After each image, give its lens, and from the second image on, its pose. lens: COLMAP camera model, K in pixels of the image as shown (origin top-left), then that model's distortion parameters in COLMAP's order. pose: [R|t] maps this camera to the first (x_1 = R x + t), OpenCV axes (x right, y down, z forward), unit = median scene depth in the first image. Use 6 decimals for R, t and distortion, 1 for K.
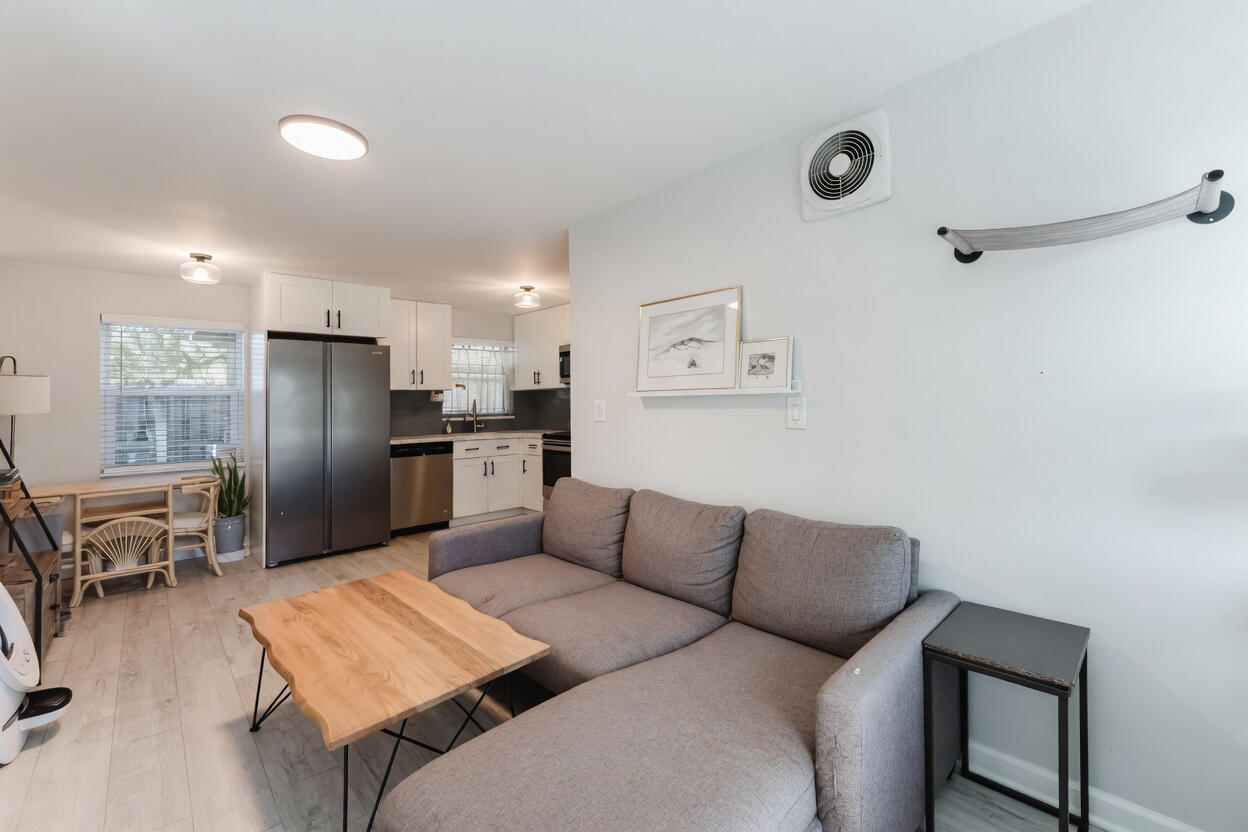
lens RADIAL K [[500.7, 0, 626.0], [0, 500.7, 416.0], [0, 0, 1]] dist [-0.000403, -0.000091]
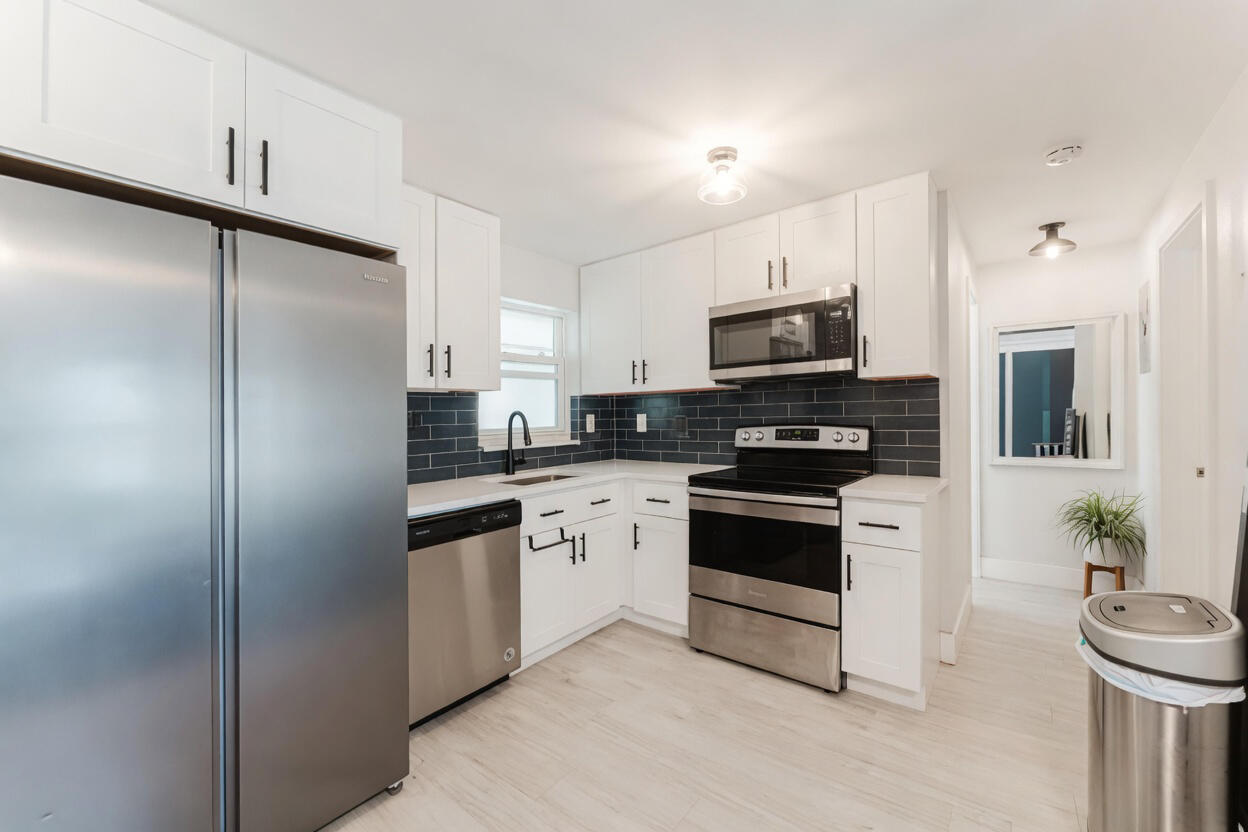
lens RADIAL K [[505.5, 0, 619.4], [0, 505.5, 427.0], [0, 0, 1]] dist [-0.000658, -0.000192]
pose [[0.988884, -0.005357, 0.148594, -0.305227], [0.006548, 0.999950, -0.007525, -0.011063], [-0.148546, 0.008414, 0.988870, 0.489248]]
